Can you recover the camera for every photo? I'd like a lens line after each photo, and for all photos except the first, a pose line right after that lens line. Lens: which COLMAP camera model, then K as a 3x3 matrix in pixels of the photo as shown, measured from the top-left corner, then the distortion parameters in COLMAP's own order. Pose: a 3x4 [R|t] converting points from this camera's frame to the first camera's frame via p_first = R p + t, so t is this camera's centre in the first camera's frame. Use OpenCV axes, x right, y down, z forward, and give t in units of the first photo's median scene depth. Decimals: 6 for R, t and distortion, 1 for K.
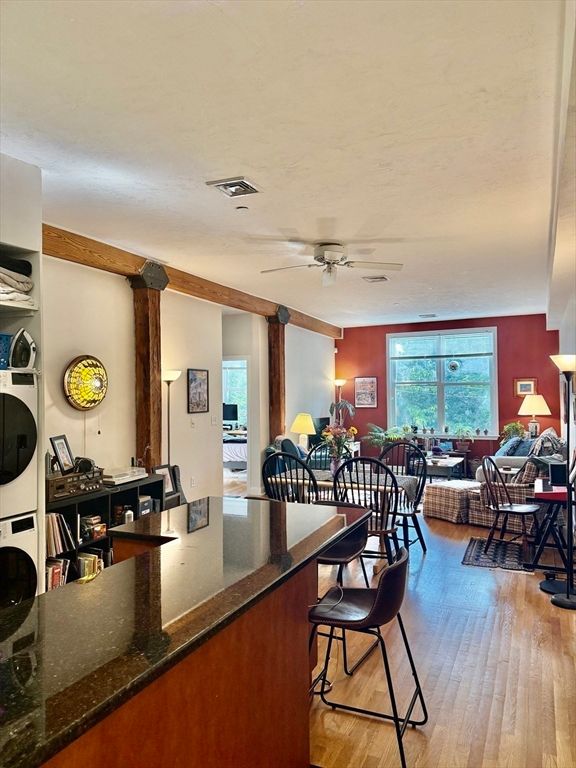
lens RADIAL K [[547.2, 0, 271.7], [0, 547.2, 387.3], [0, 0, 1]] dist [0.065282, -0.051499]
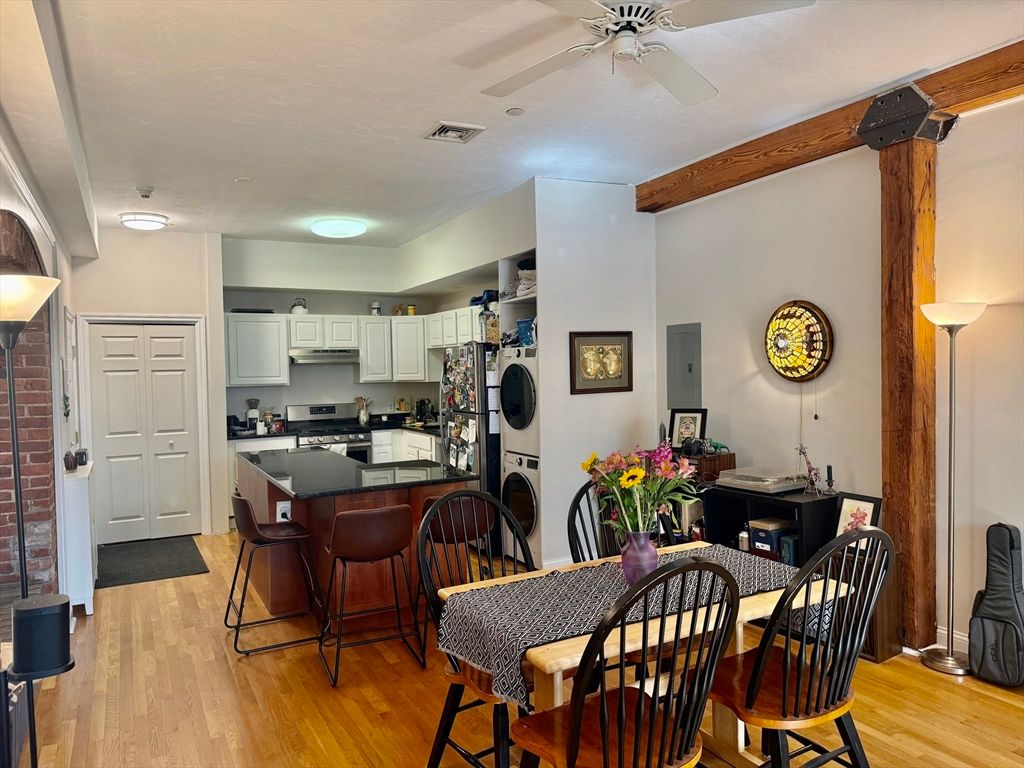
lens RADIAL K [[729.6, 0, 526.0], [0, 729.6, 388.0], [0, 0, 1]] dist [0.065282, -0.051499]
pose [[-0.588802, 0.046934, -0.806914, 0.286758], [0.036194, 0.998842, 0.031687, 0.003992], [0.807467, -0.010549, -0.589819, 0.608967]]
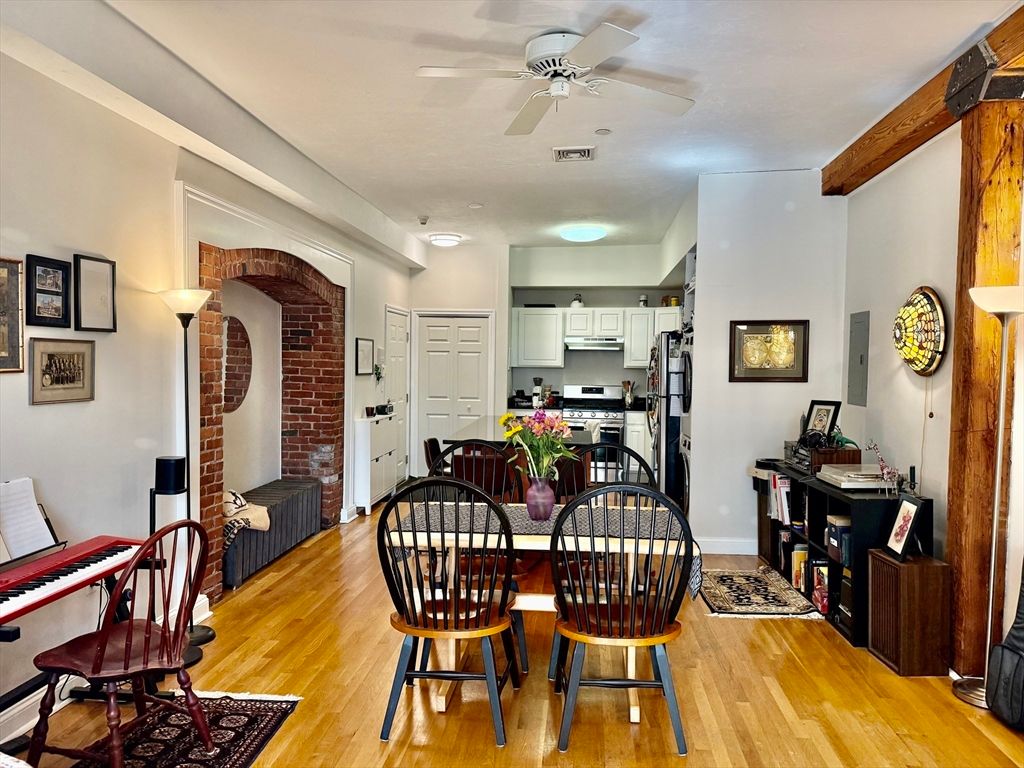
lens RADIAL K [[729.6, 0, 514.8], [0, 729.6, 388.4], [0, 0, 1]] dist [0.065282, -0.051499]
pose [[-0.941125, 0.012796, -0.337817, 0.177850], [0.002446, 0.999515, 0.031046, 0.014065], [0.338050, 0.028391, -0.940700, 0.787289]]
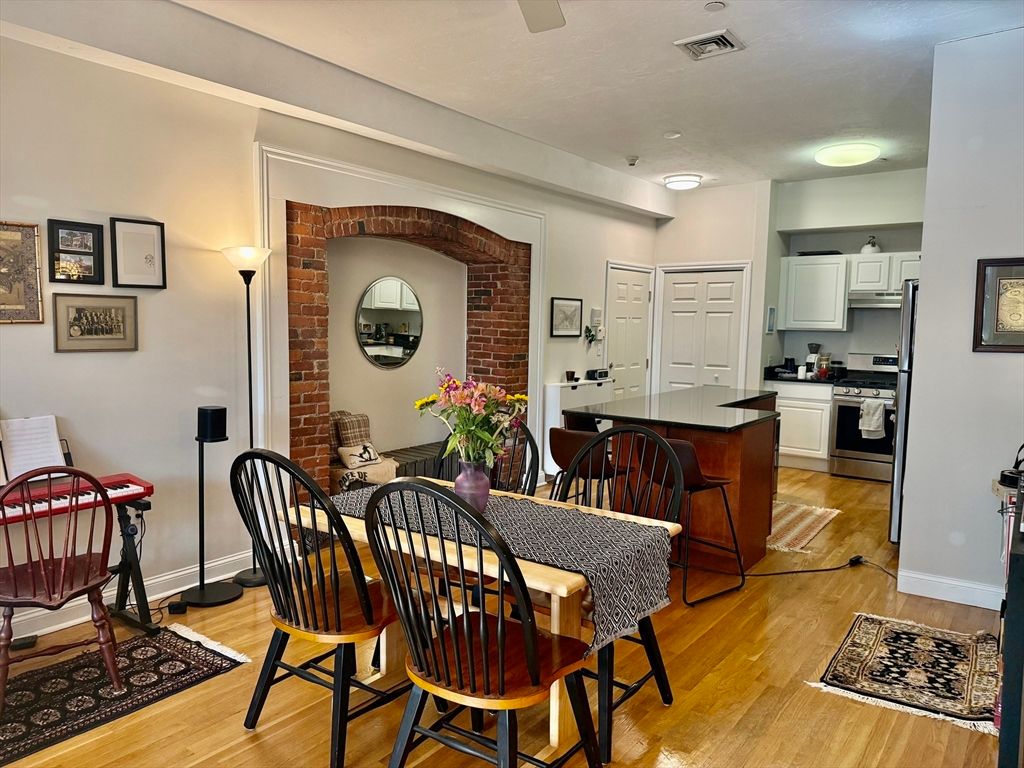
lens RADIAL K [[729.6, 0, 506.6], [0, 729.6, 387.9], [0, 0, 1]] dist [0.065282, -0.051499]
pose [[-0.980201, -0.020474, 0.196943, -0.001092], [-0.005415, 0.997039, 0.076703, 0.018276], [-0.197930, 0.074118, -0.977410, 0.735805]]
